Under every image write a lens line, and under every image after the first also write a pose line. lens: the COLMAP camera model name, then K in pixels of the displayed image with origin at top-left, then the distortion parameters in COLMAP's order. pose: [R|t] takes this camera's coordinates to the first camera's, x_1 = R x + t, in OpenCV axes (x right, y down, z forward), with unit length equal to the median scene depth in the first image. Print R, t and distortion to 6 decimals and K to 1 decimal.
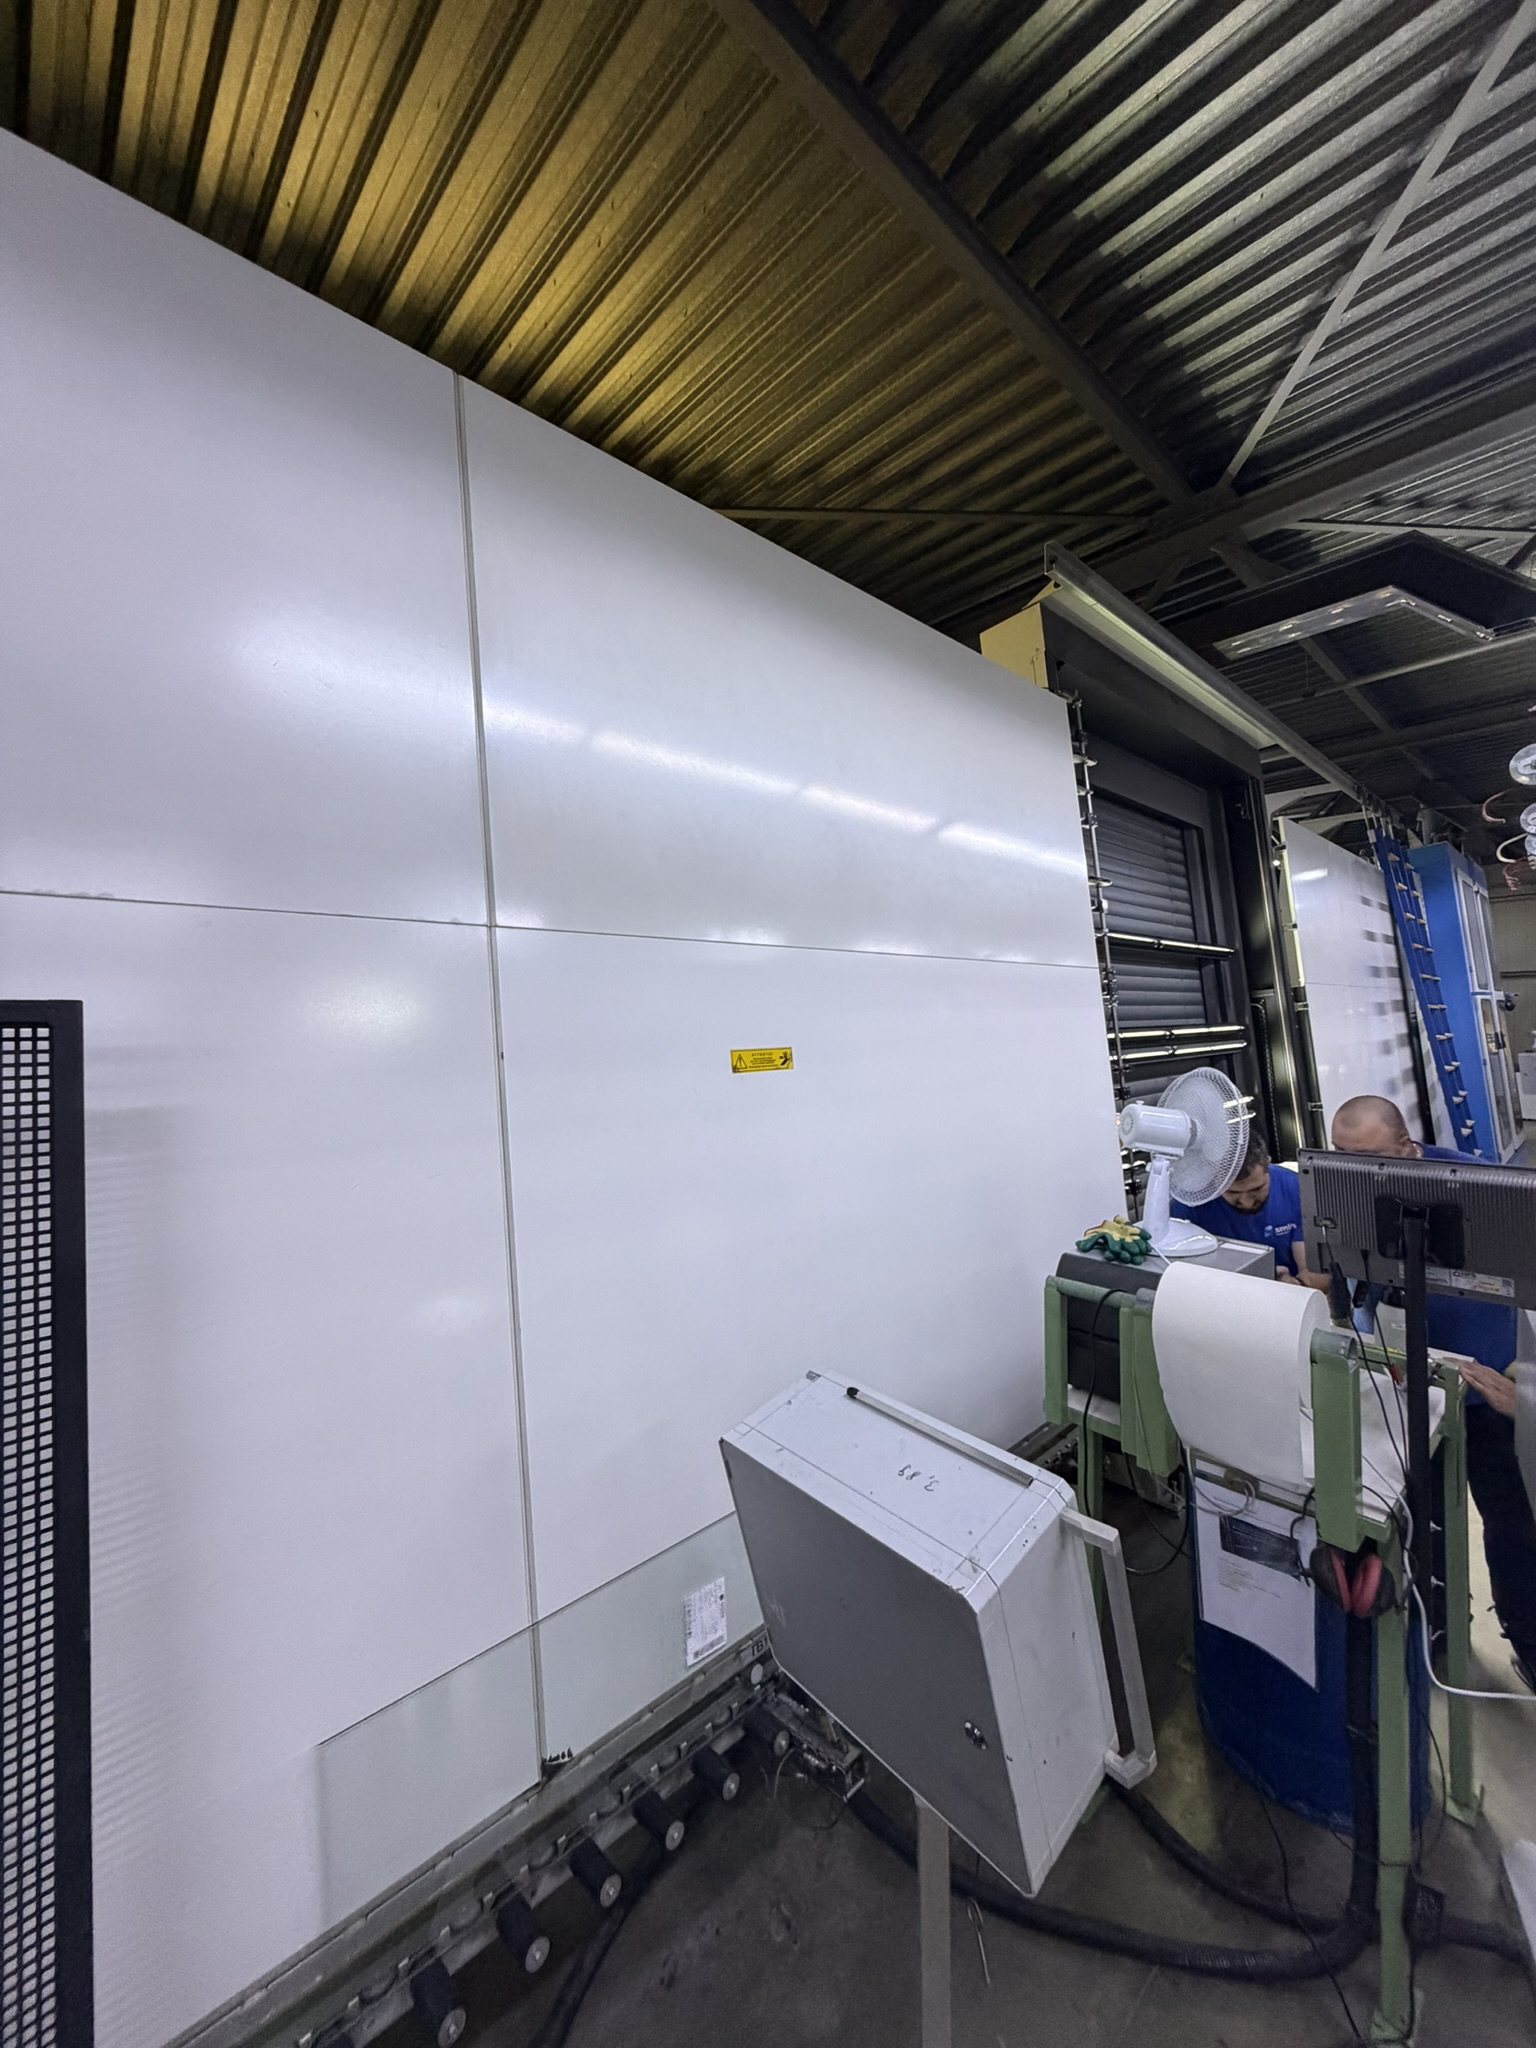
lens RADIAL K [[816.7, 0, 766.9], [0, 816.7, 1019.2], [0, 0, 1]] dist [0.000647, -0.000375]
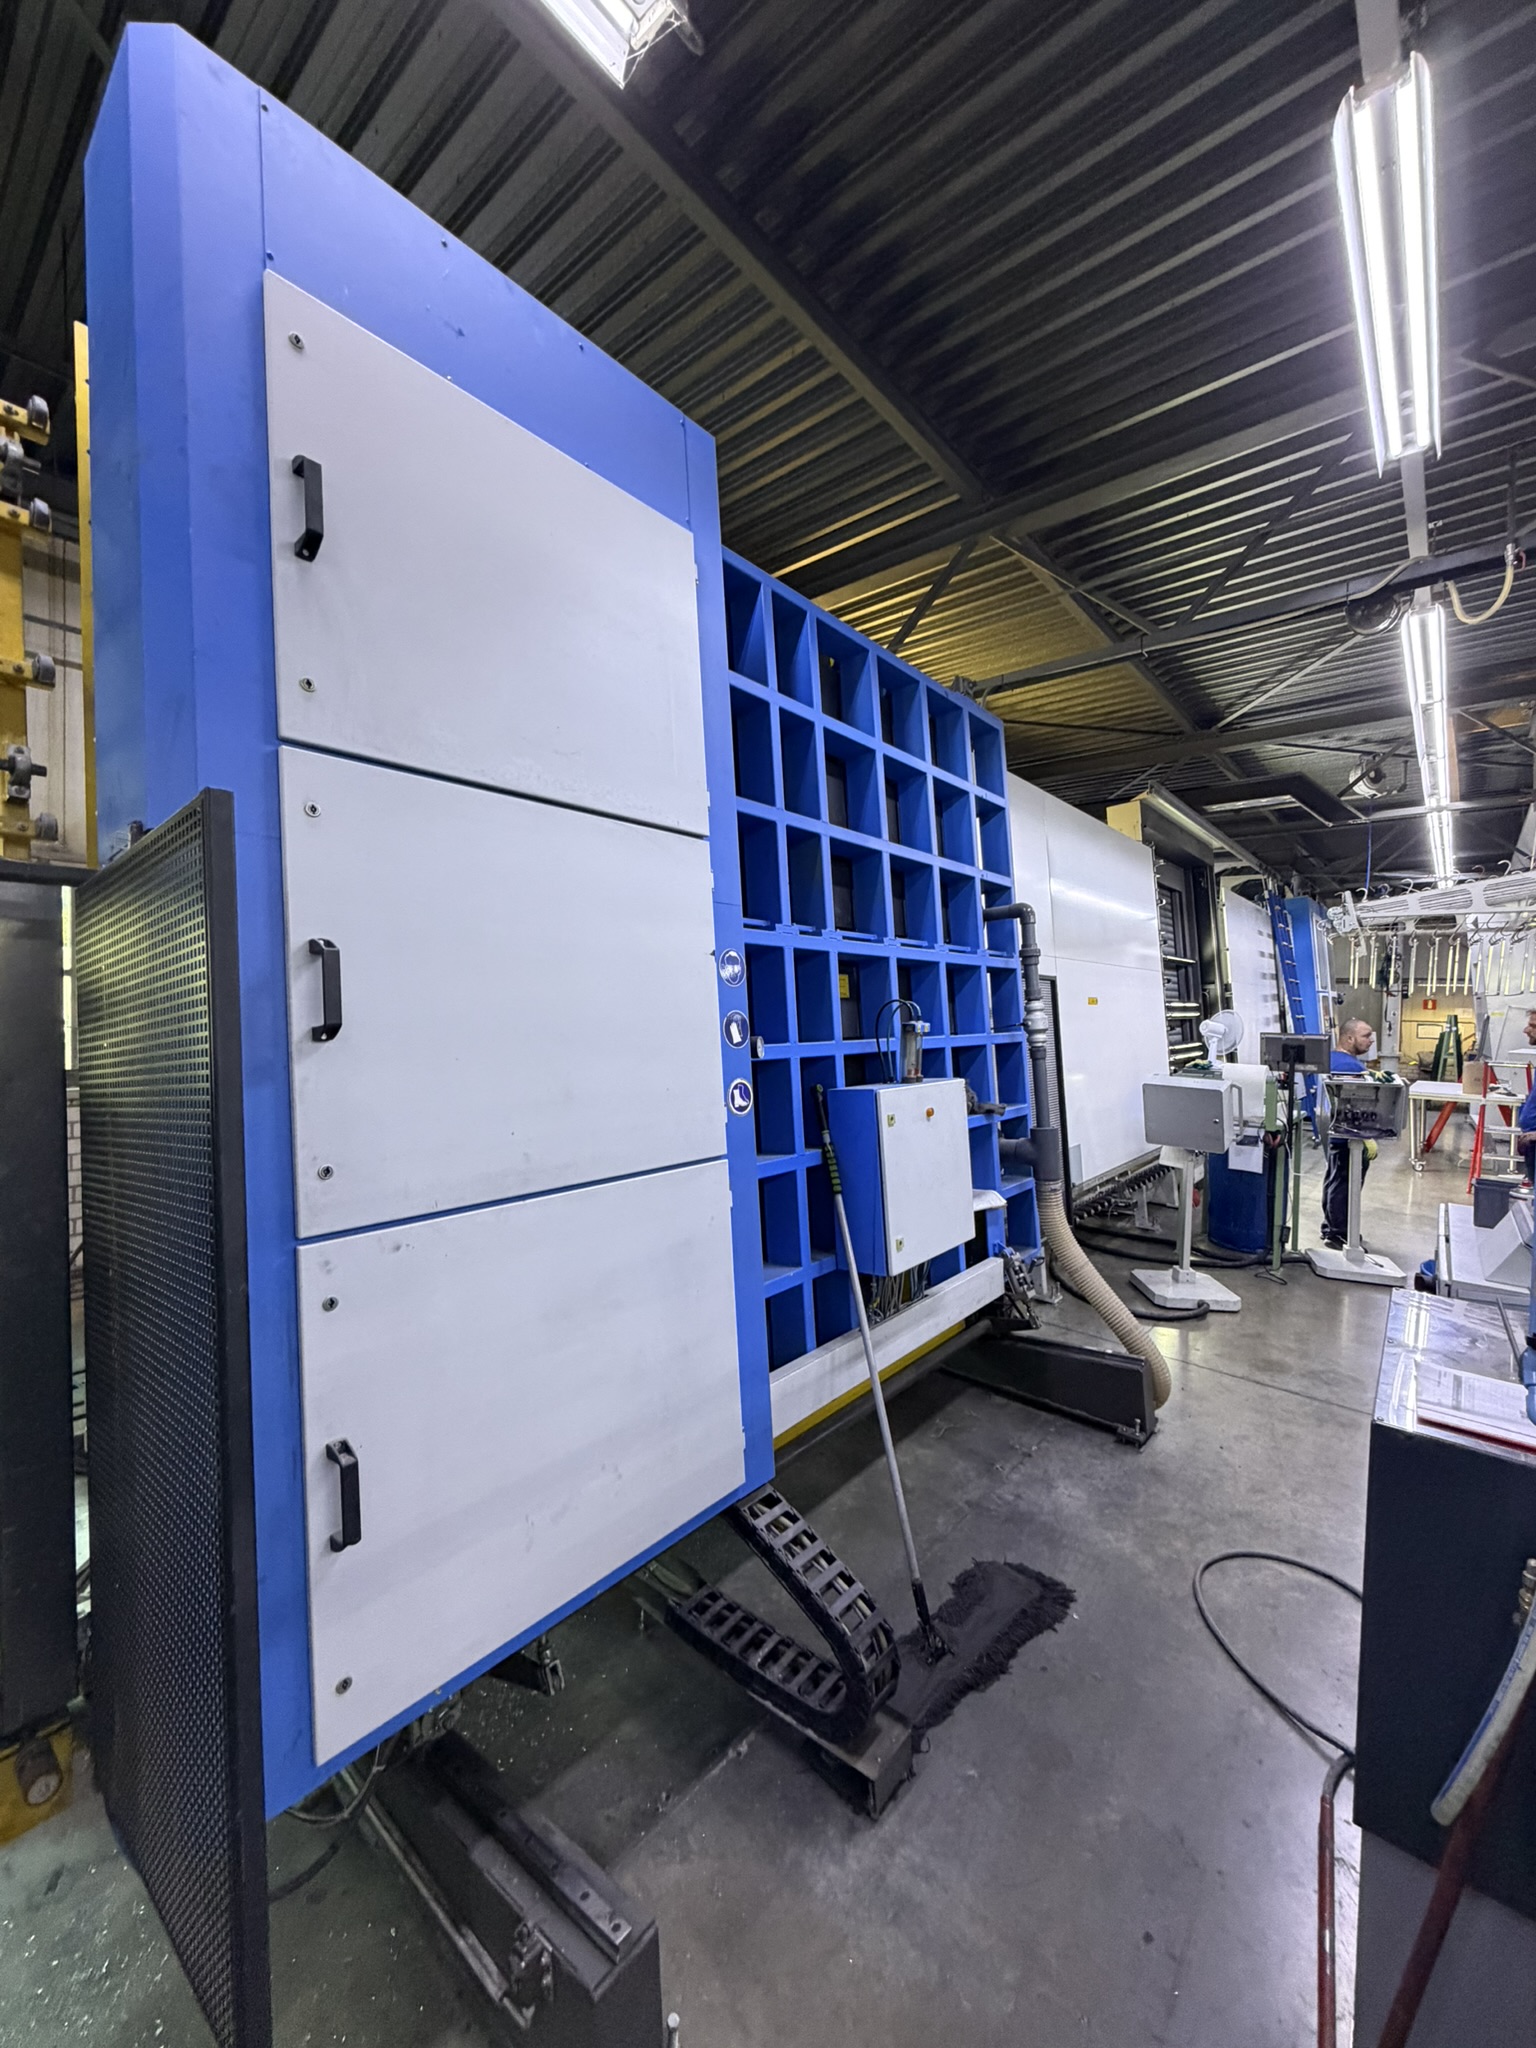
lens RADIAL K [[816.7, 0, 766.9], [0, 816.7, 1019.2], [0, 0, 1]] dist [0.000647, -0.000375]
pose [[0.992731, 0.032454, 0.115899, -0.564934], [-0.035418, 0.999094, 0.023613, 0.033029], [-0.115028, -0.027546, 0.992980, -0.674796]]
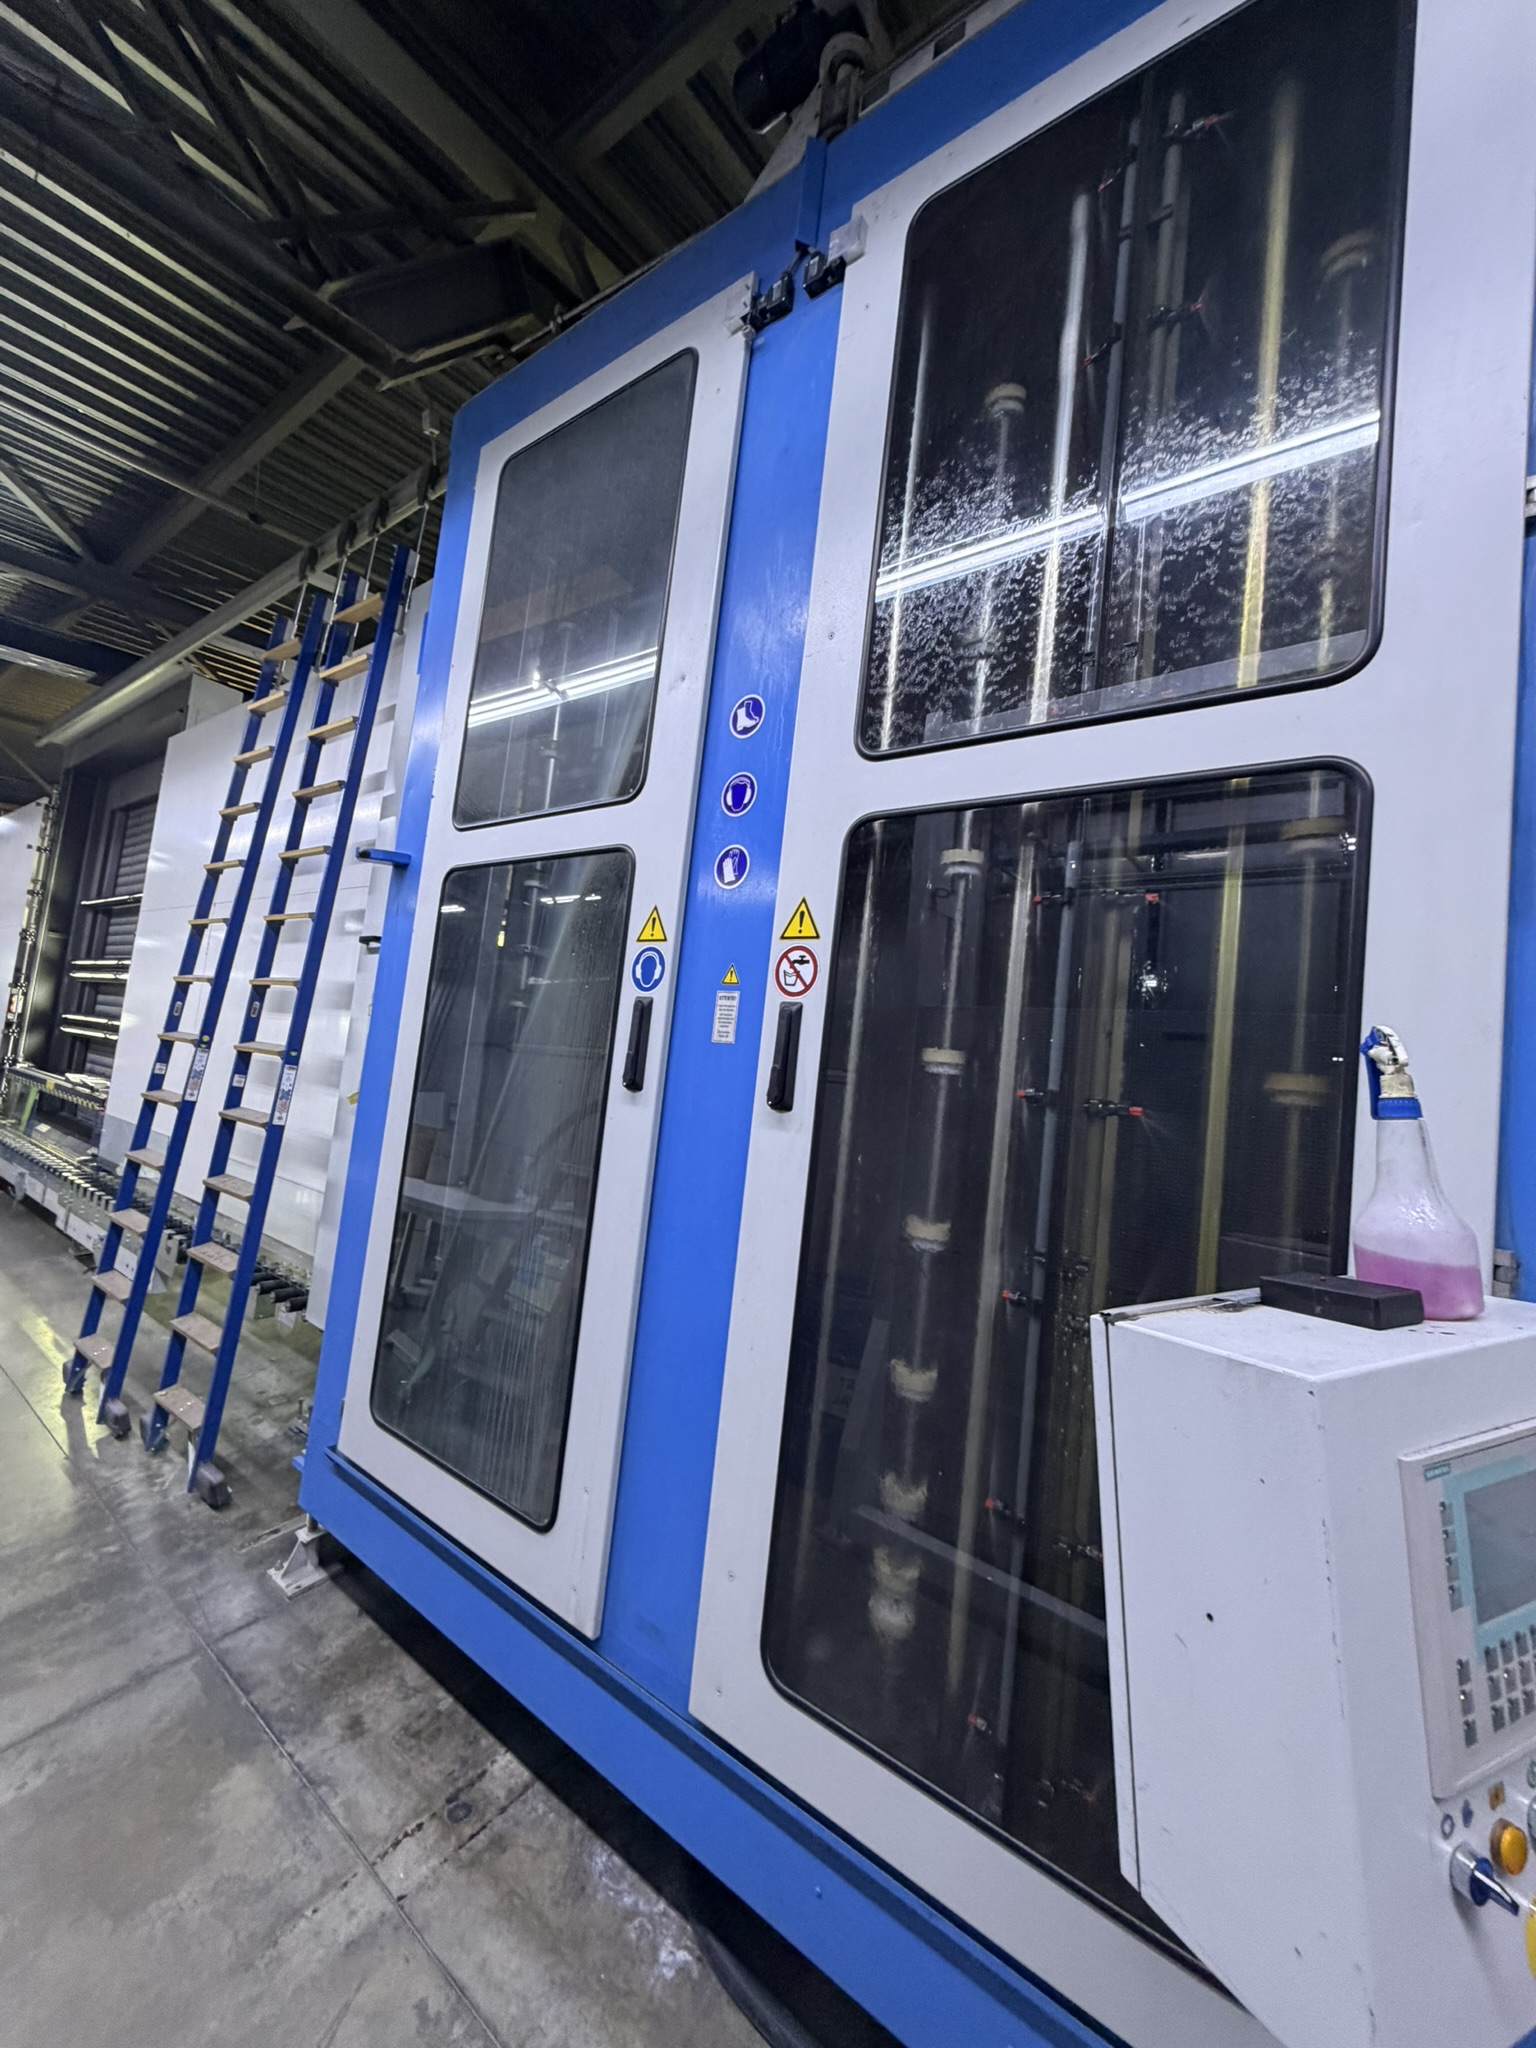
lens RADIAL K [[816.7, 0, 766.9], [0, 816.7, 1019.2], [0, 0, 1]] dist [0.000647, -0.000375]
pose [[0.167103, 0.032903, -0.985390, 1.721151], [-0.049146, 0.998479, 0.025006, 0.018668], [0.984714, 0.044250, 0.168466, 1.561304]]
